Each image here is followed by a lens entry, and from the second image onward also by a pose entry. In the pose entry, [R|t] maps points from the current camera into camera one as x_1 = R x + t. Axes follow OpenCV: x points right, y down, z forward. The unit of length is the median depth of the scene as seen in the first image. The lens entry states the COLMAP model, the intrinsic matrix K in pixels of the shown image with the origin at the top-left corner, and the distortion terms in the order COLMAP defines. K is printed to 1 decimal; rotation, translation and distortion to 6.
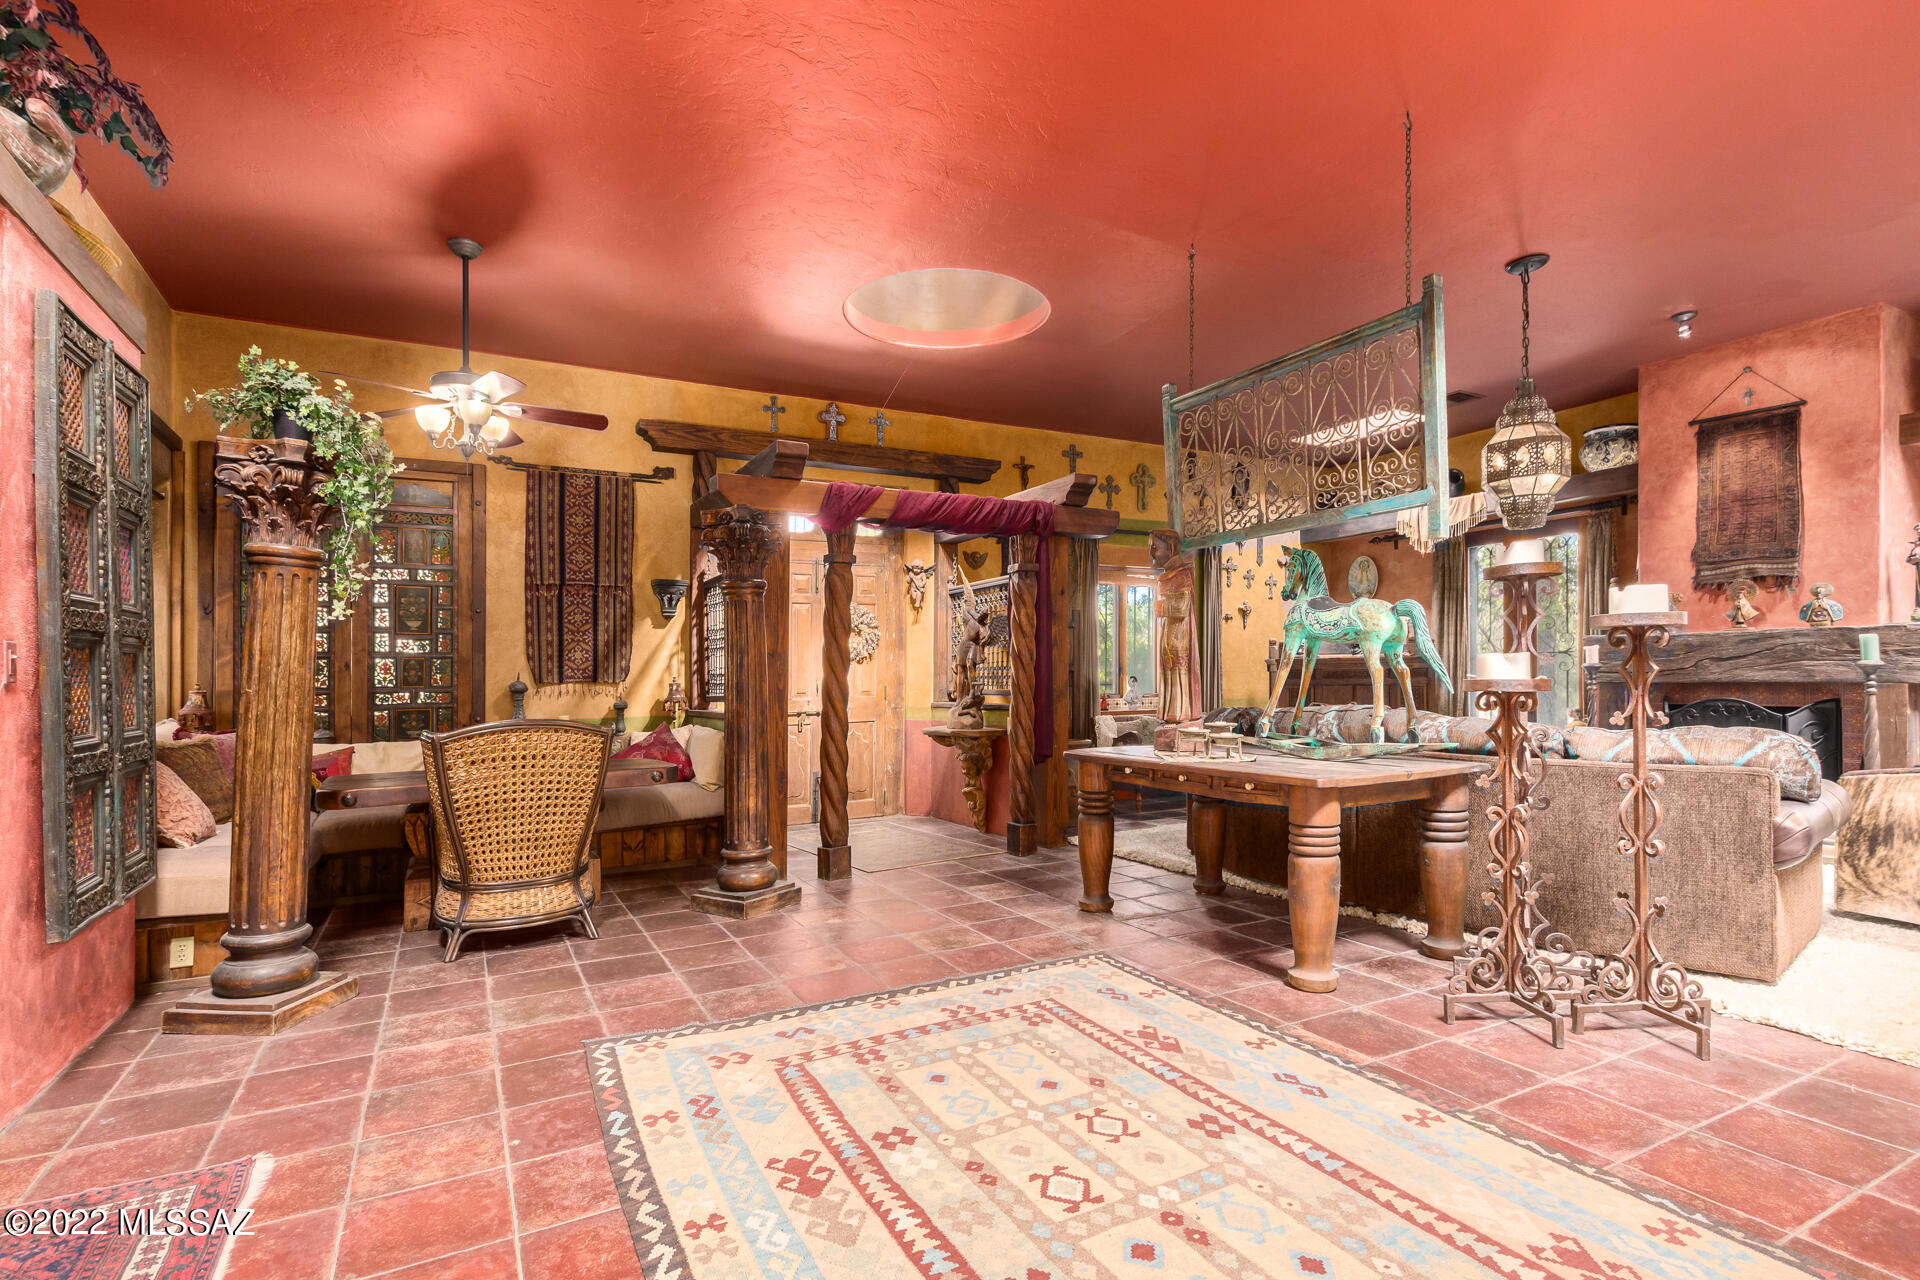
lens RADIAL K [[928.4, 0, 962.5], [0, 928.4, 684.0], [0, 0, 1]] dist [0.018340, -0.007320]
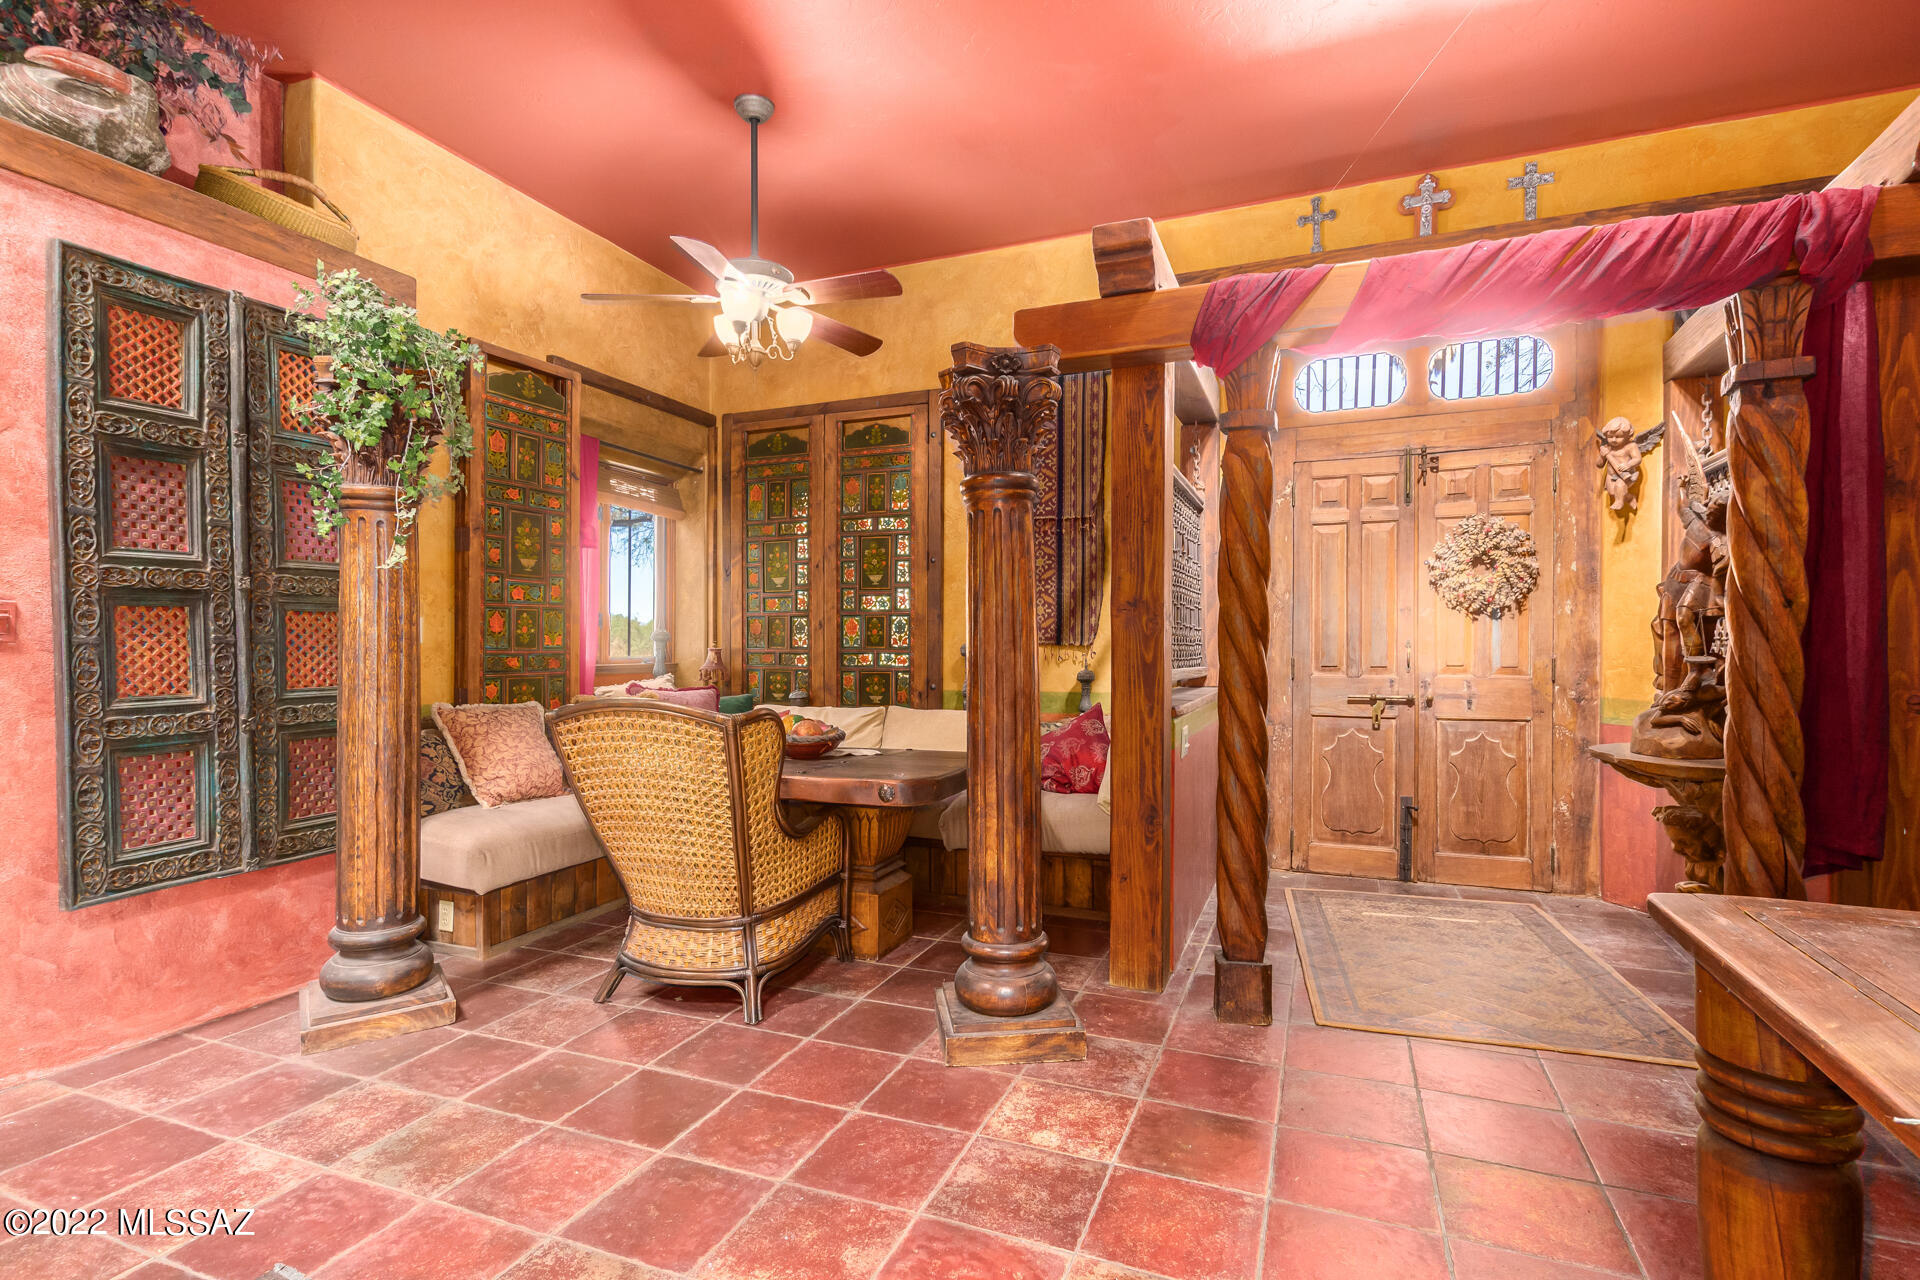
lens RADIAL K [[928.4, 0, 951.2], [0, 928.4, 634.8], [0, 0, 1]] dist [0.018340, -0.007320]
pose [[0.632278, 0.006799, -0.774712, 0.189672], [-0.012945, 0.999915, -0.001790, -0.010040], [0.774634, 0.011160, 0.632312, 0.577963]]
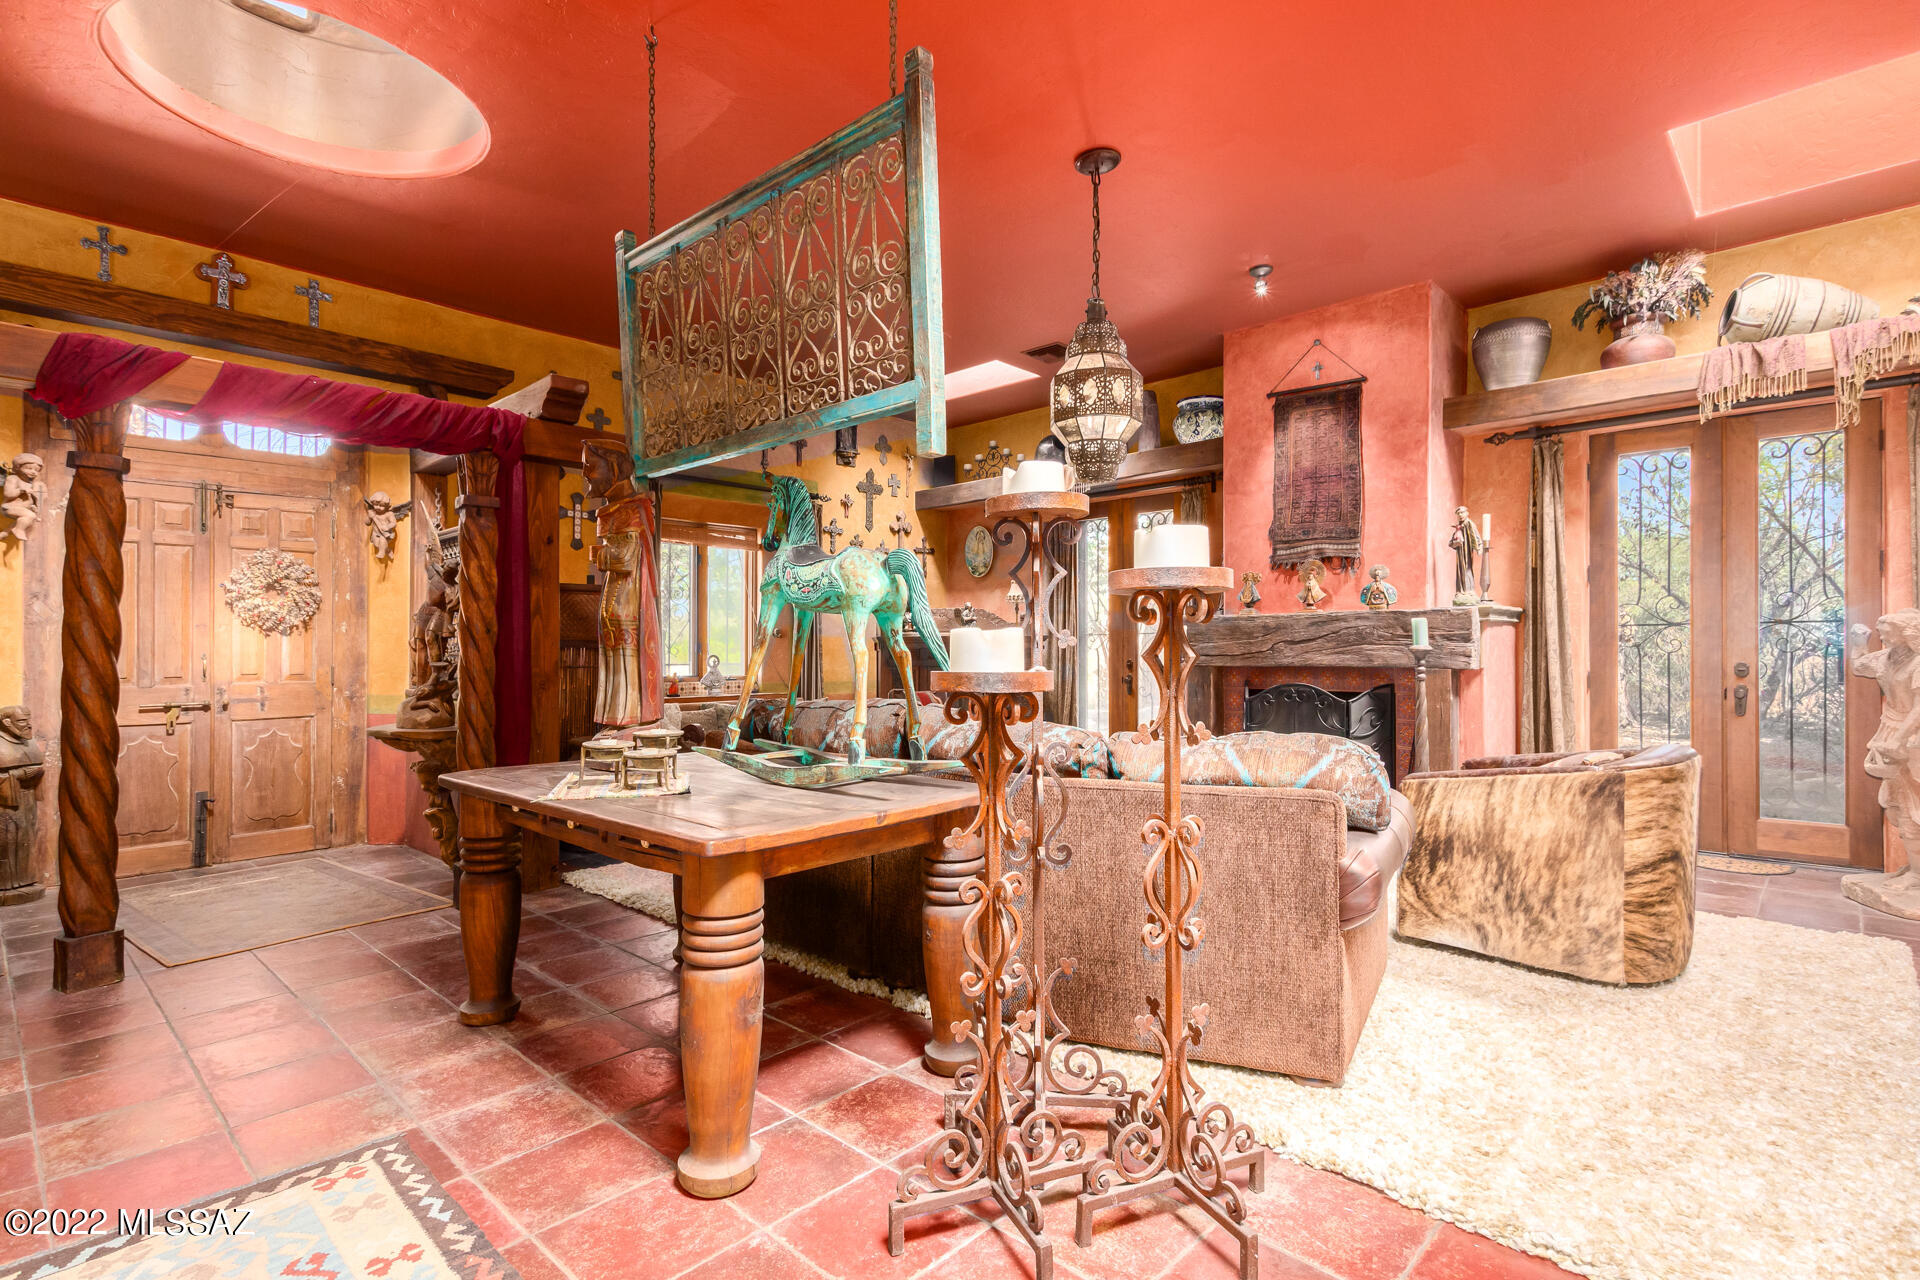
lens RADIAL K [[928.4, 0, 950.0], [0, 928.4, 654.2], [0, 0, 1]] dist [0.018340, -0.007320]
pose [[0.949617, 0.006936, 0.313336, 0.224131], [-0.004885, 0.999961, -0.007330, -0.007158], [-0.313374, 0.005430, 0.949614, 0.260748]]
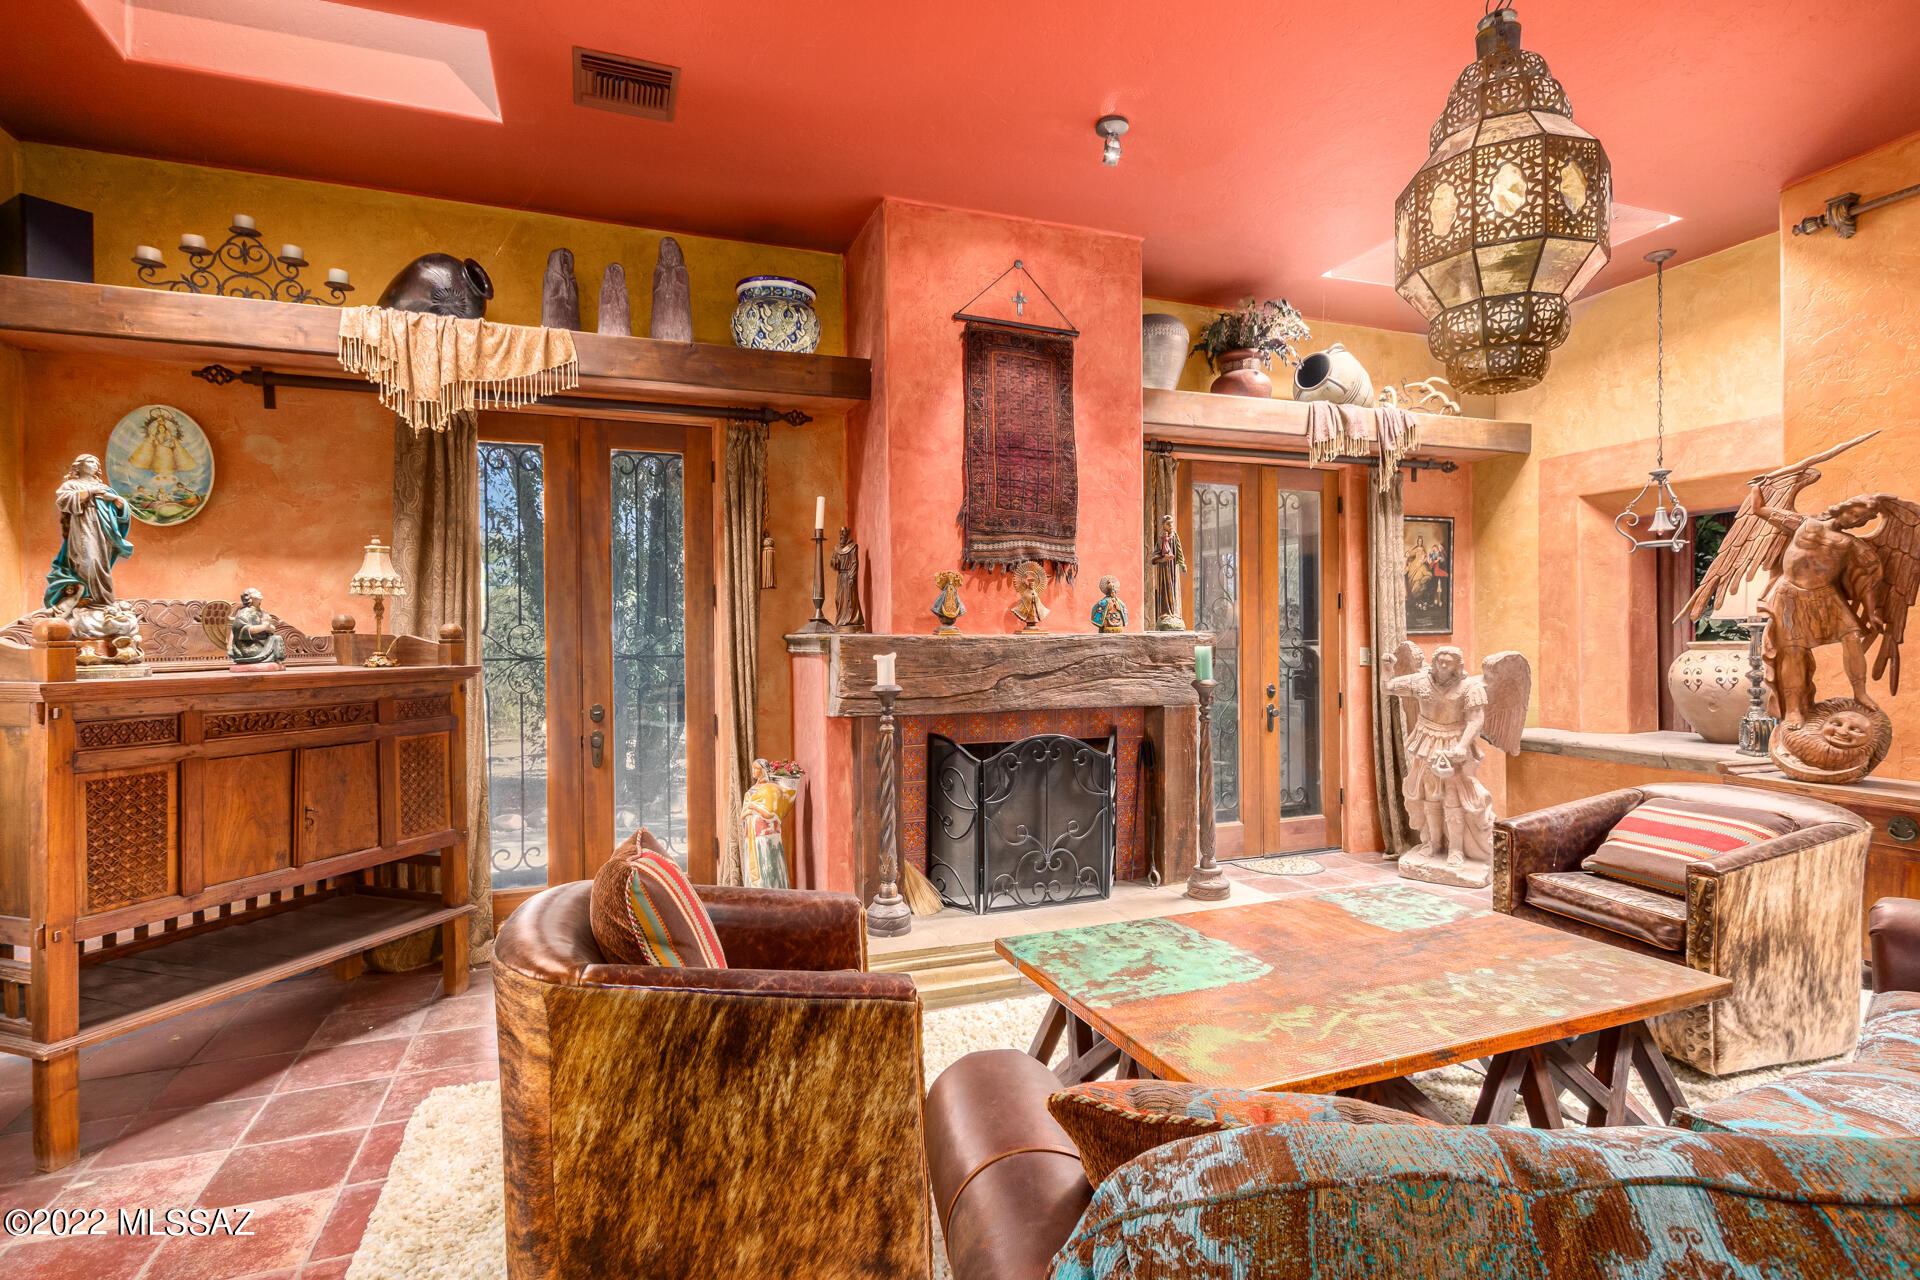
lens RADIAL K [[928.4, 0, 952.3], [0, 928.4, 652.7], [0, 0, 1]] dist [0.018340, -0.007320]
pose [[0.135346, -0.004068, 0.990790, 0.170017], [0.016832, 0.999857, 0.001806, -0.056663], [-0.990655, 0.016433, 0.135395, 1.193137]]
